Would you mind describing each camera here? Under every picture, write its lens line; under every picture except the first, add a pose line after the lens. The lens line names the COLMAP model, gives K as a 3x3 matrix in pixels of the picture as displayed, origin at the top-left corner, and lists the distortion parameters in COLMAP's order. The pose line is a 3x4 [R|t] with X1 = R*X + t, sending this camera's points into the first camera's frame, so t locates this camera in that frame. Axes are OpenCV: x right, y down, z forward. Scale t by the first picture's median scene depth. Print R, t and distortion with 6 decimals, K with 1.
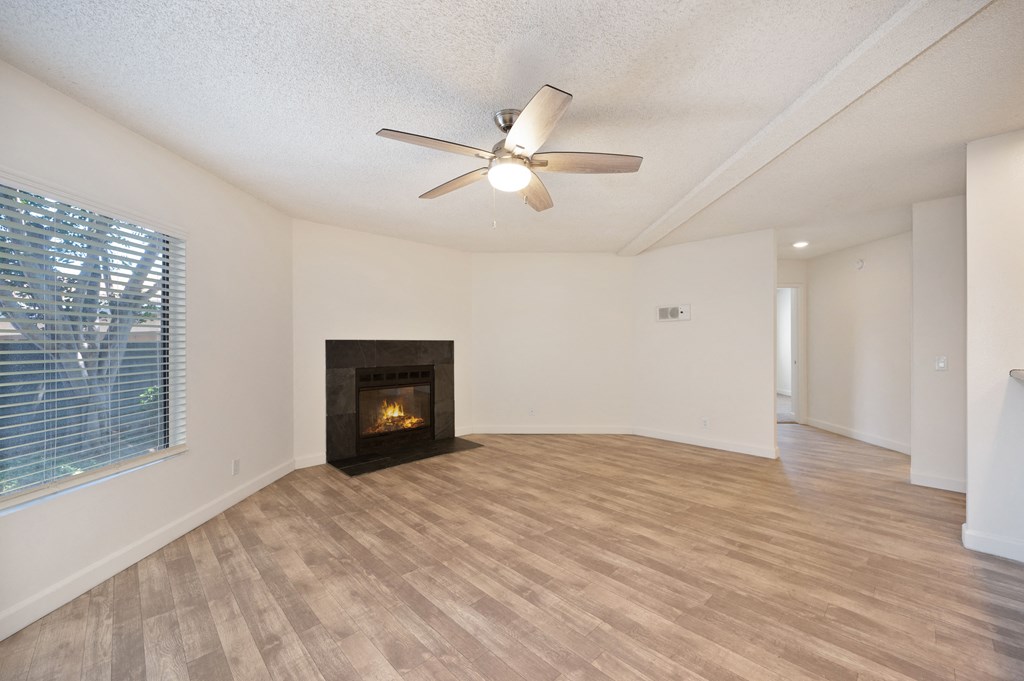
lens RADIAL K [[403.1, 0, 509.1], [0, 403.1, 343.5], [0, 0, 1]] dist [0.000288, 0.000017]
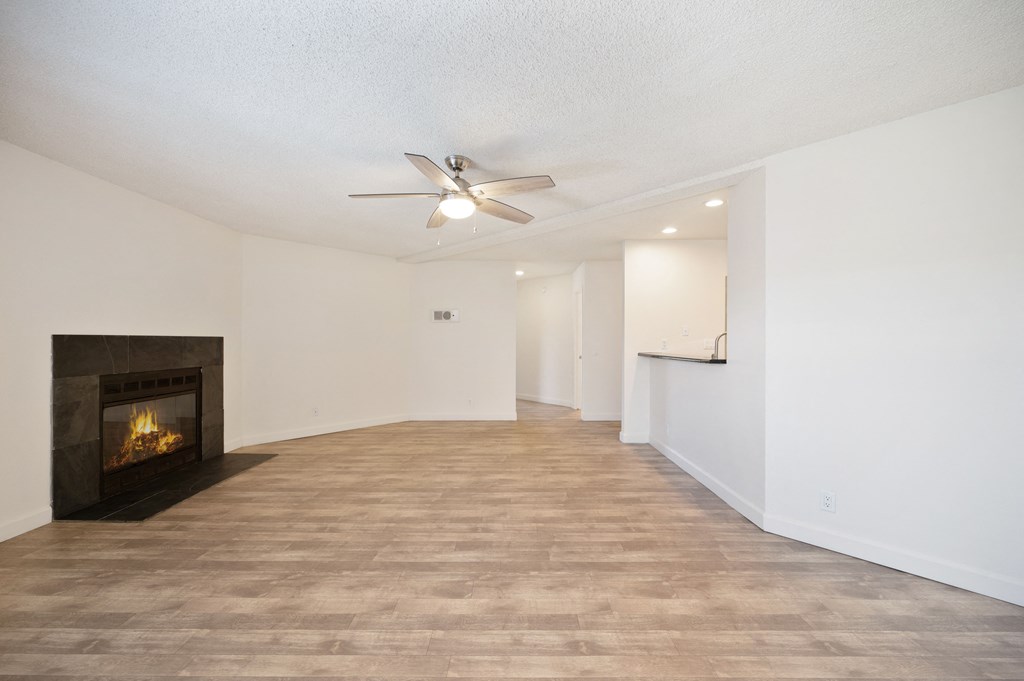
lens RADIAL K [[404.6, 0, 510.0], [0, 404.6, 335.8], [0, 0, 1]] dist [-0.001394, -0.000655]
pose [[0.699286, 0.008580, 0.714790, -0.391043], [0.000609, 0.999920, -0.012598, 0.001690], [-0.714842, 0.009245, 0.699225, 0.000642]]
